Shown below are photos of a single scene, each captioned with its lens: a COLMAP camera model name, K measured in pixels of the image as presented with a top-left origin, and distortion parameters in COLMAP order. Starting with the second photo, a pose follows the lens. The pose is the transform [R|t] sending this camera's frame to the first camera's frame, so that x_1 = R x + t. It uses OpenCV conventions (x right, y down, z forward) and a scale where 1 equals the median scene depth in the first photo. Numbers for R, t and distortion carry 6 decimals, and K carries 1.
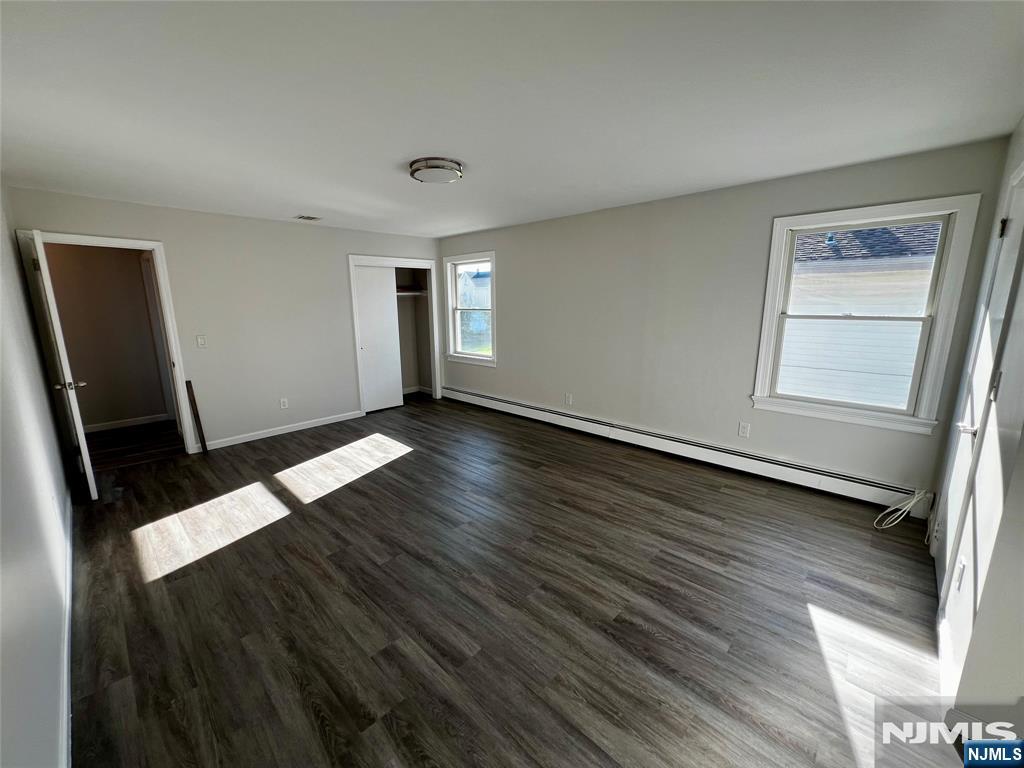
lens RADIAL K [[411.3, 0, 510.4], [0, 411.3, 382.3], [0, 0, 1]] dist [0.001653, 0.000192]
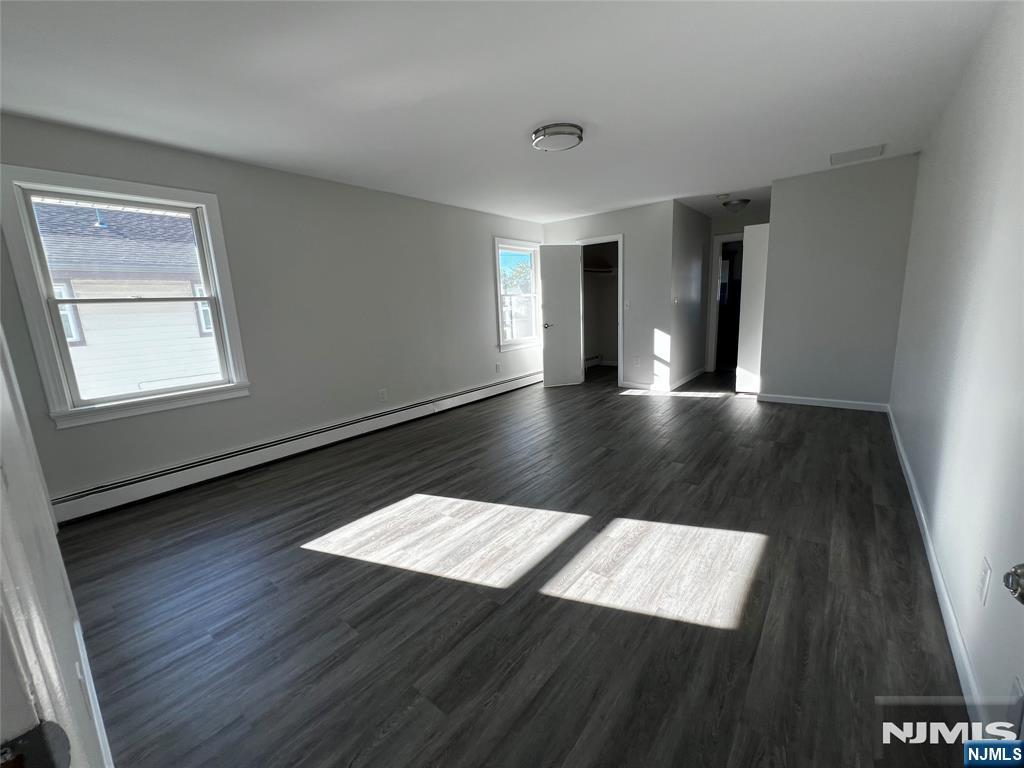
lens RADIAL K [[411.3, 0, 510.6], [0, 411.3, 383.8], [0, 0, 1]] dist [0.001653, 0.000192]
pose [[-0.079695, -0.178489, 0.980709, -0.889475], [0.236558, 0.952347, 0.192551, -0.105940], [-0.968343, 0.247340, -0.033675, 0.897414]]
